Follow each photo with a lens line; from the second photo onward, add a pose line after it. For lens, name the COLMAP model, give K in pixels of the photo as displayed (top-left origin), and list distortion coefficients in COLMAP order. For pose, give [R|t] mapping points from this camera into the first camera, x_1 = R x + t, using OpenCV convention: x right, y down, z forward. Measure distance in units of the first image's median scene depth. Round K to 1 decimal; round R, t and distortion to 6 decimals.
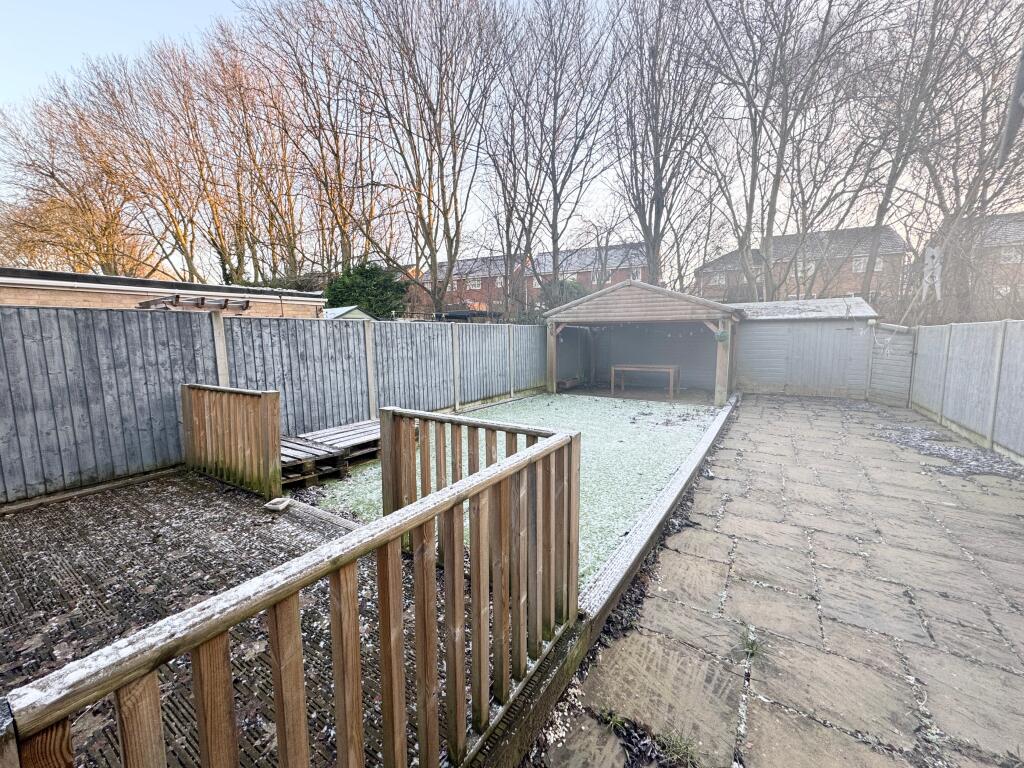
lens RADIAL K [[405.7, 0, 510.2], [0, 405.7, 386.4], [0, 0, 1]] dist [-0.003455, 0.000468]
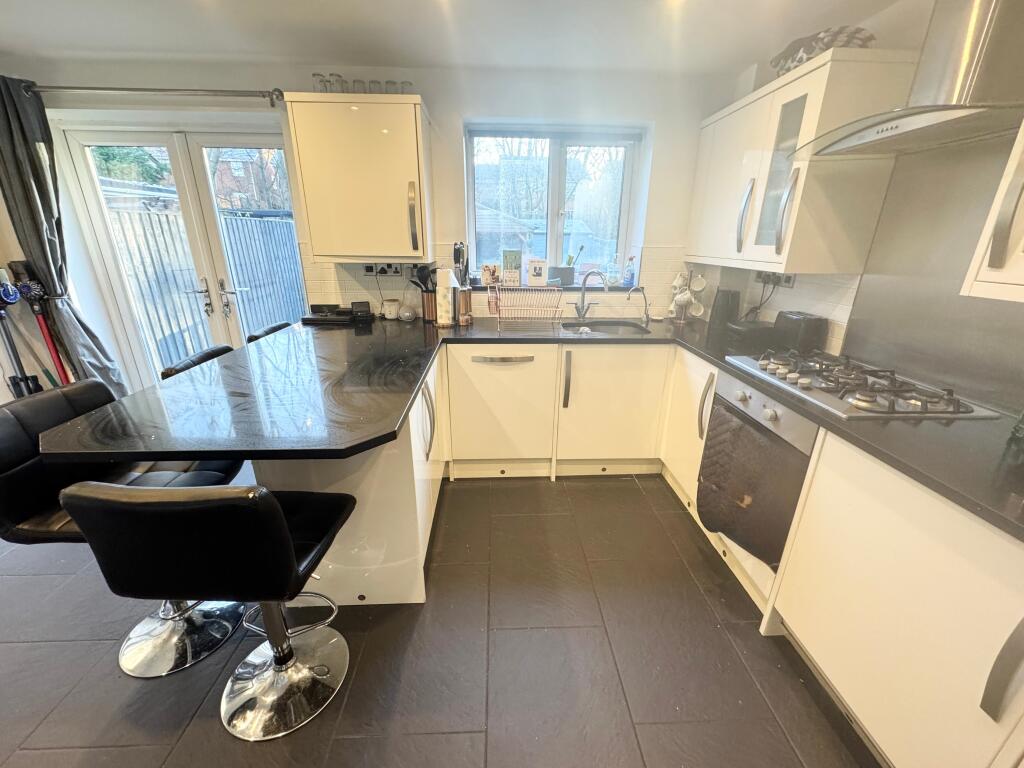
lens RADIAL K [[405.7, 0, 509.7], [0, 405.7, 380.9], [0, 0, 1]] dist [-0.003455, 0.000468]
pose [[0.818728, -0.168243, 0.548980, -1.148700], [0.048842, 0.973049, 0.225365, 0.093321], [-0.572100, -0.157699, 0.804880, -0.784924]]
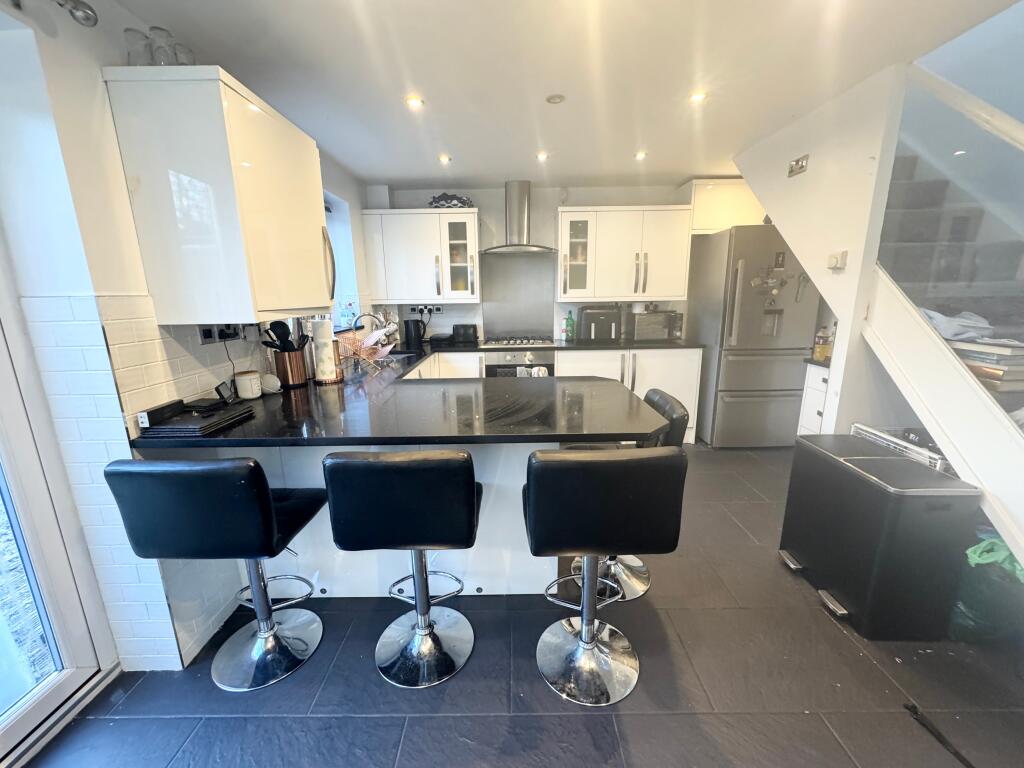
lens RADIAL K [[405.7, 0, 511.6], [0, 405.7, 382.5], [0, 0, 1]] dist [-0.003455, 0.000468]
pose [[-0.539823, -0.159448, 0.826540, -1.488379], [0.125240, 0.955755, 0.266171, 0.027027], [-0.832410, 0.247201, -0.495969, -0.111639]]
